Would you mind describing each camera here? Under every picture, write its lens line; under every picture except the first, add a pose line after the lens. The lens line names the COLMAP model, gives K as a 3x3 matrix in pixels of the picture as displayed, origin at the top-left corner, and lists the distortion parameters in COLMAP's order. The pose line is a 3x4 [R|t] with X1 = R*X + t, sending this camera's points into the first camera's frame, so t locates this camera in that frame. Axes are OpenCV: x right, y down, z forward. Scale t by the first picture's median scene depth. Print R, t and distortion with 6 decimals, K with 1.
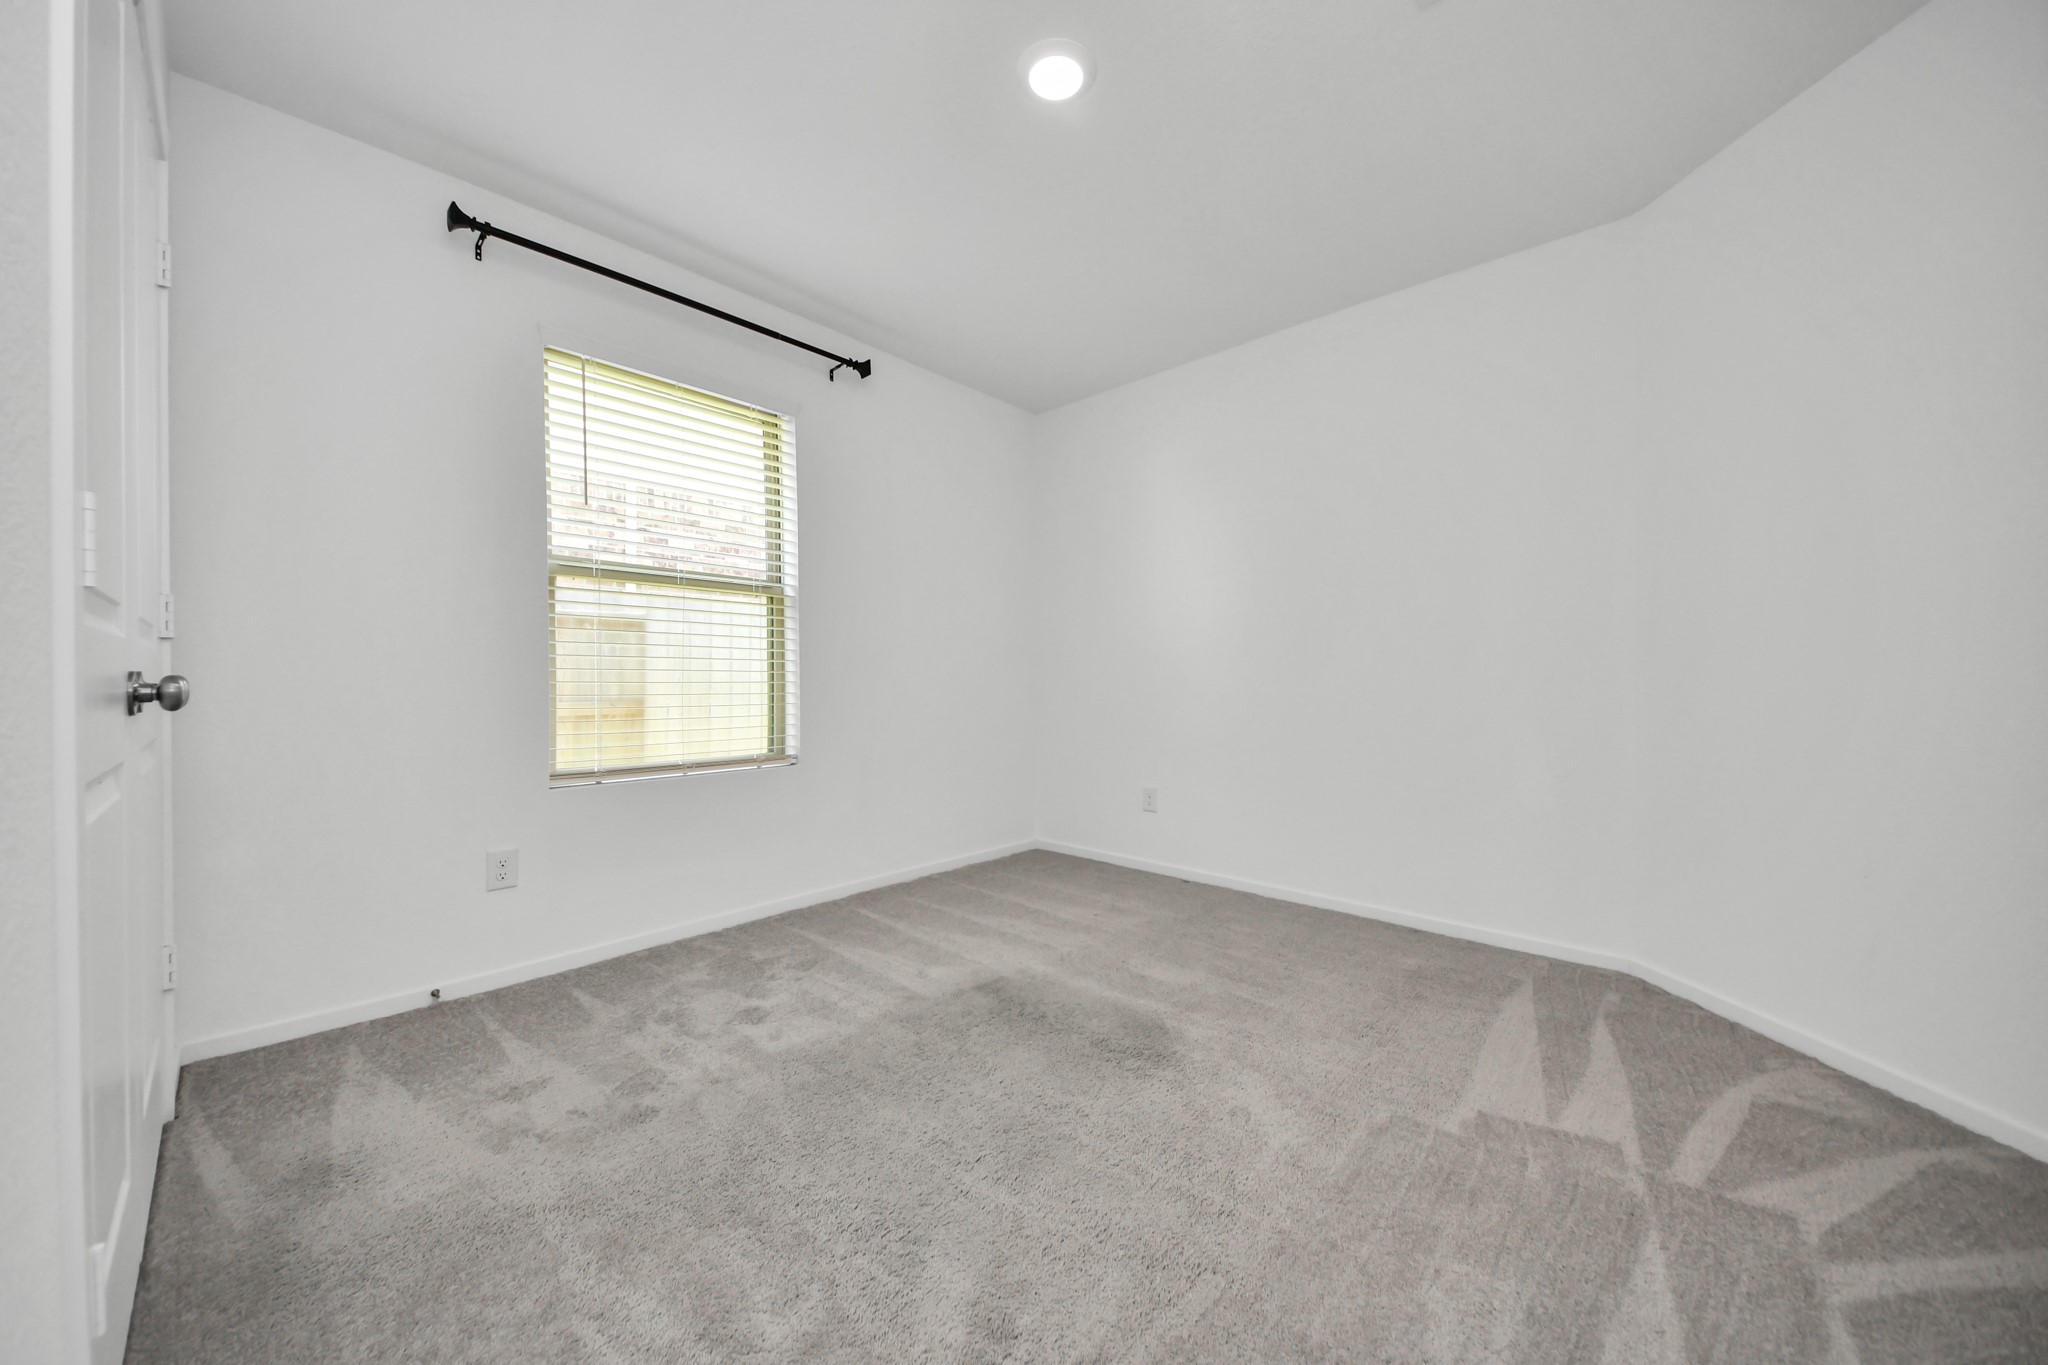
lens RADIAL K [[727.6, 0, 1026.0], [0, 727.6, 678.8], [0, 0, 1]] dist [0.001016, -0.005258]
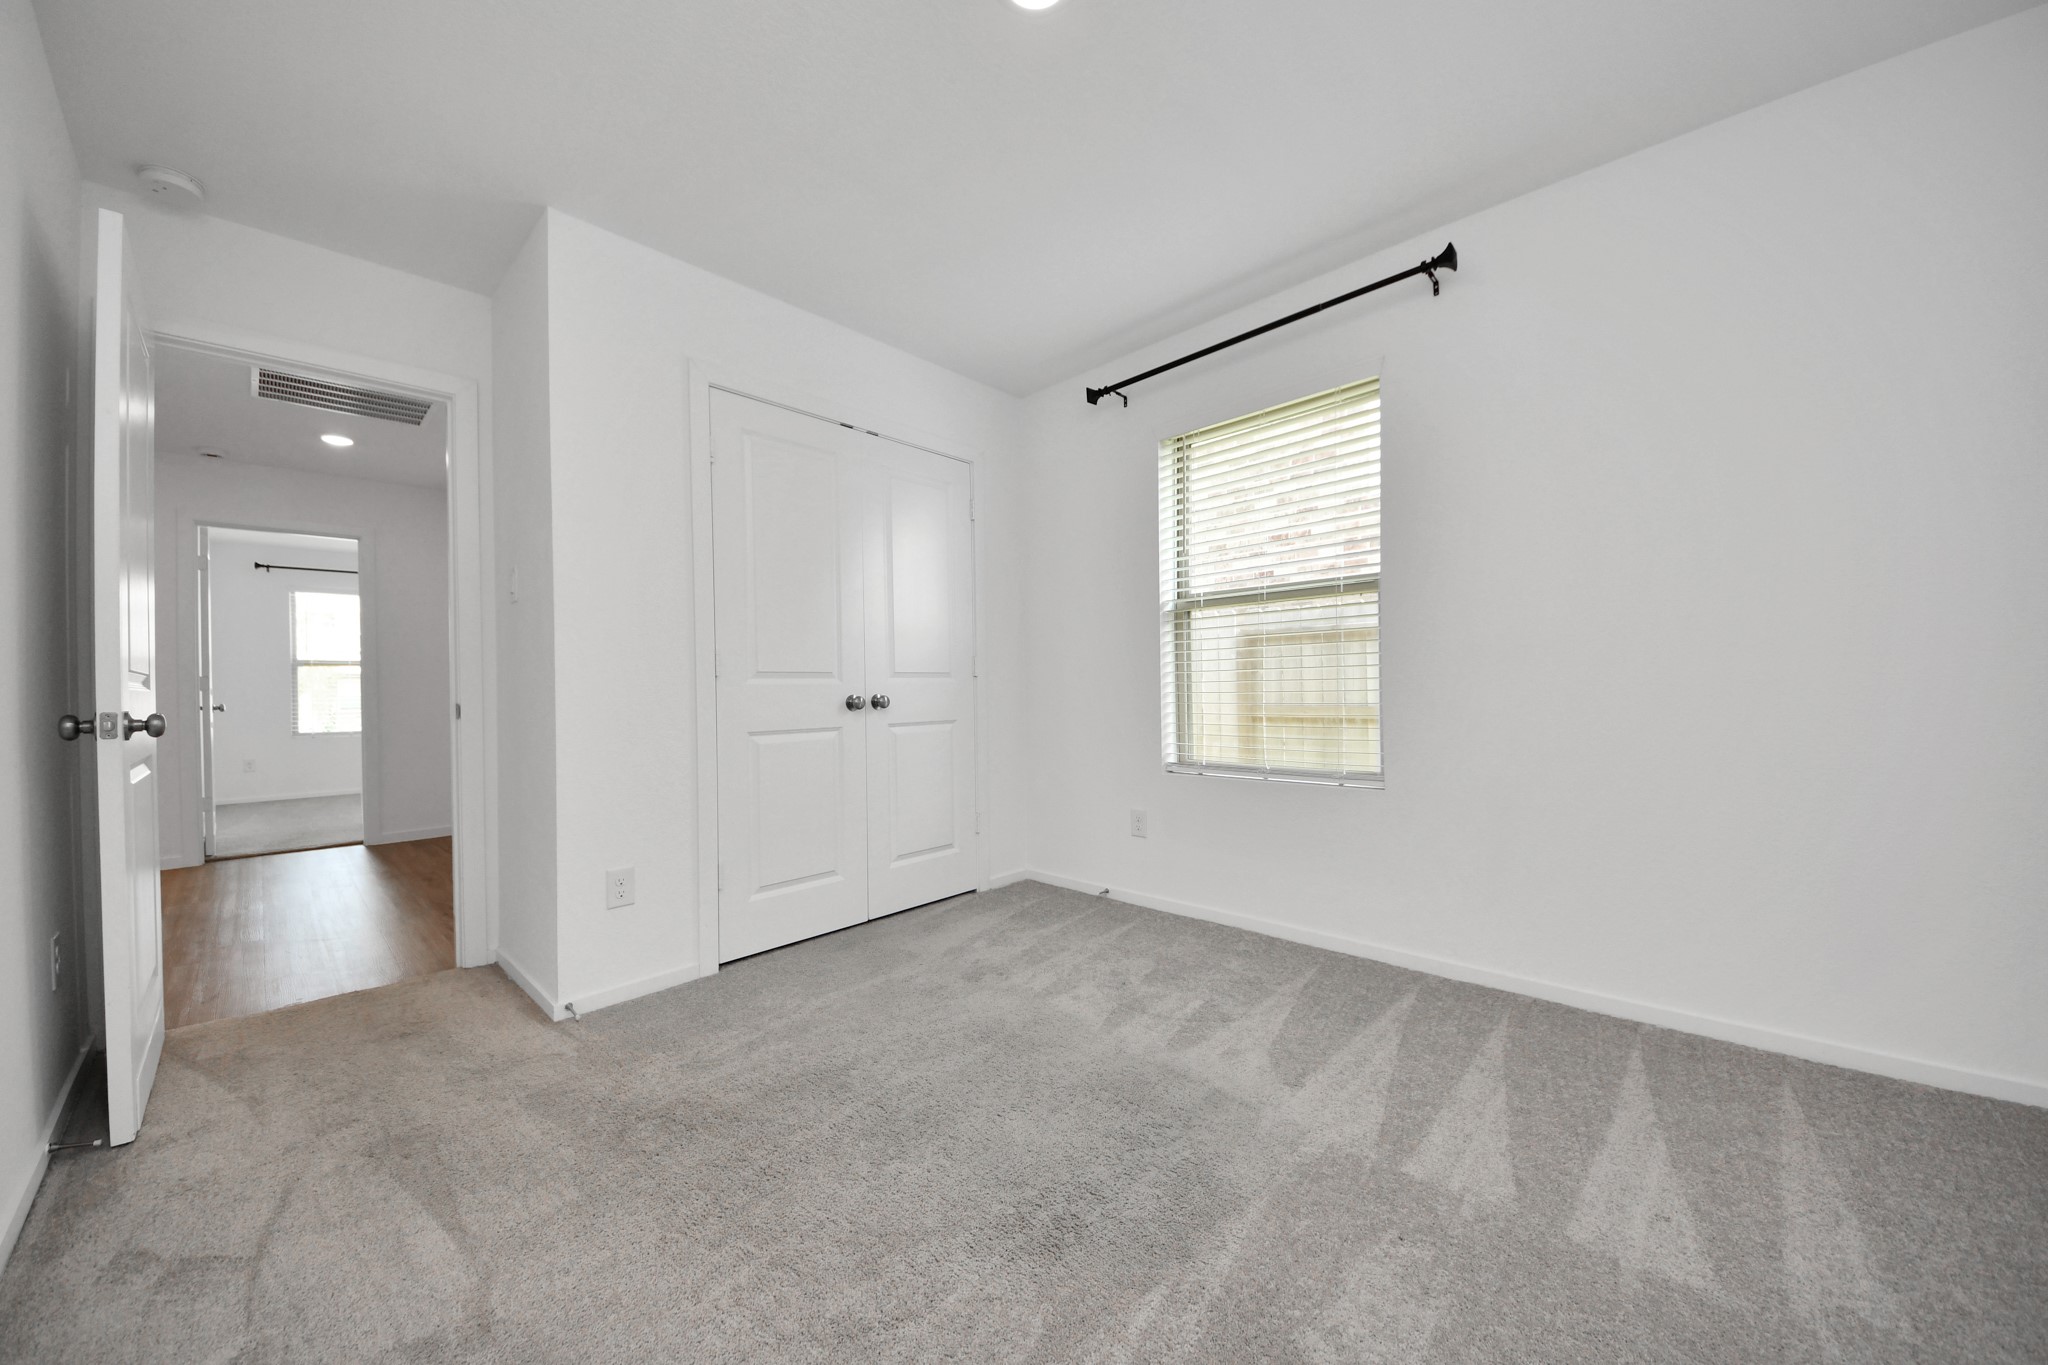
lens RADIAL K [[727.6, 0, 1038.1], [0, 727.6, 685.5], [0, 0, 1]] dist [0.001016, -0.005258]
pose [[-0.029211, -0.004309, -0.999564, 0.702782], [0.018561, 0.999816, -0.004853, -0.007316], [0.999401, -0.018695, -0.029126, 0.829620]]
